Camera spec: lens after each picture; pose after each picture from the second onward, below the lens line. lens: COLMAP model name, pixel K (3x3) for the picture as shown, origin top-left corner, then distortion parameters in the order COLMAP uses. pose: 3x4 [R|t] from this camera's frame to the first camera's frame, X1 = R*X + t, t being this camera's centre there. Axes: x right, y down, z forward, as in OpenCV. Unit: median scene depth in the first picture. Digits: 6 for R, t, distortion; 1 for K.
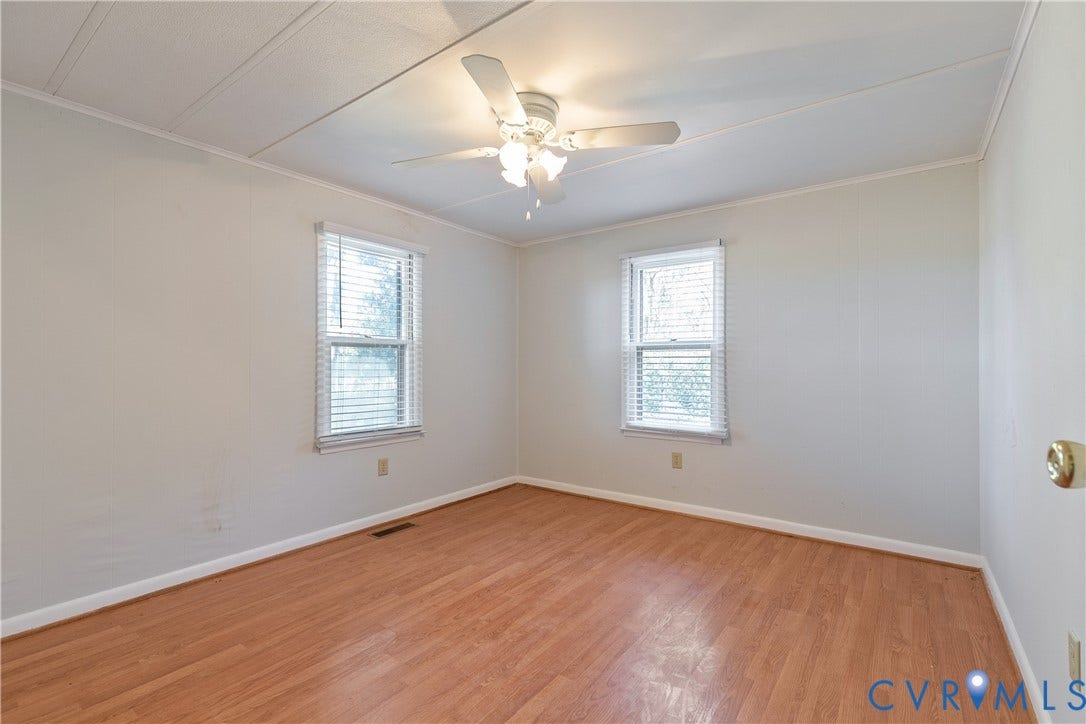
lens RADIAL K [[488.4, 0, 543.0], [0, 488.4, 362.0], [0, 0, 1]] dist [0.000723, 0.000012]
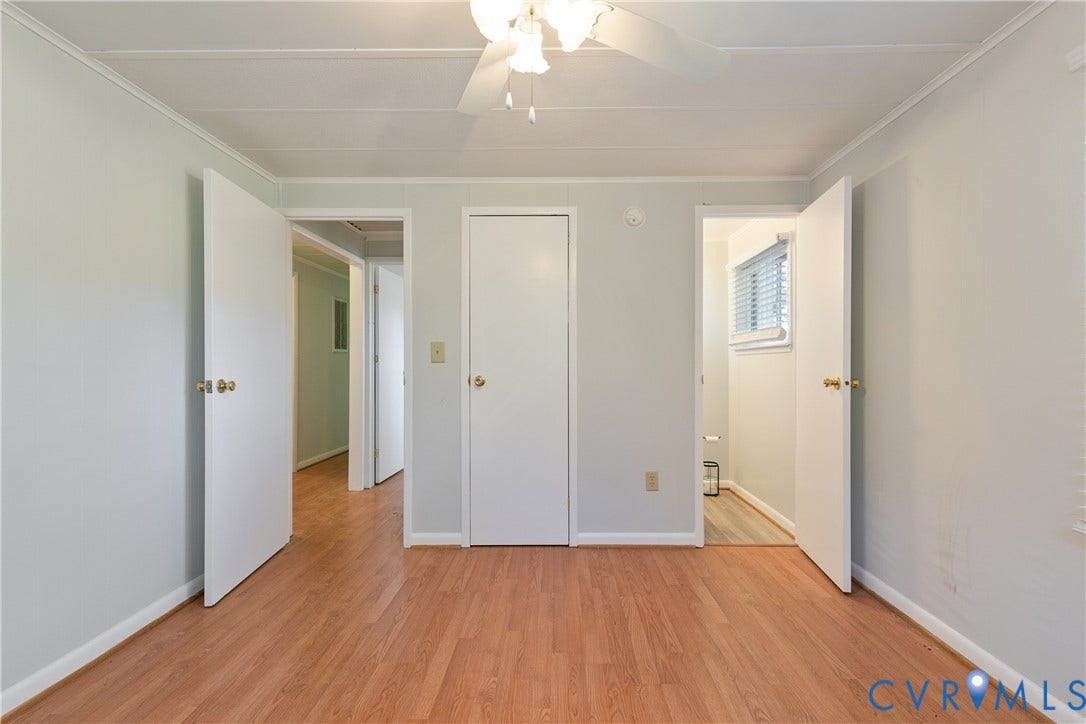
lens RADIAL K [[487.4, 0, 541.6], [0, 487.4, 375.2], [0, 0, 1]] dist [0.021329, -0.016413]
pose [[-0.812455, 0.017789, -0.582752, 0.309247], [0.002923, 0.999646, 0.026440, 0.005542], [0.583017, 0.019778, -0.812220, 1.524671]]
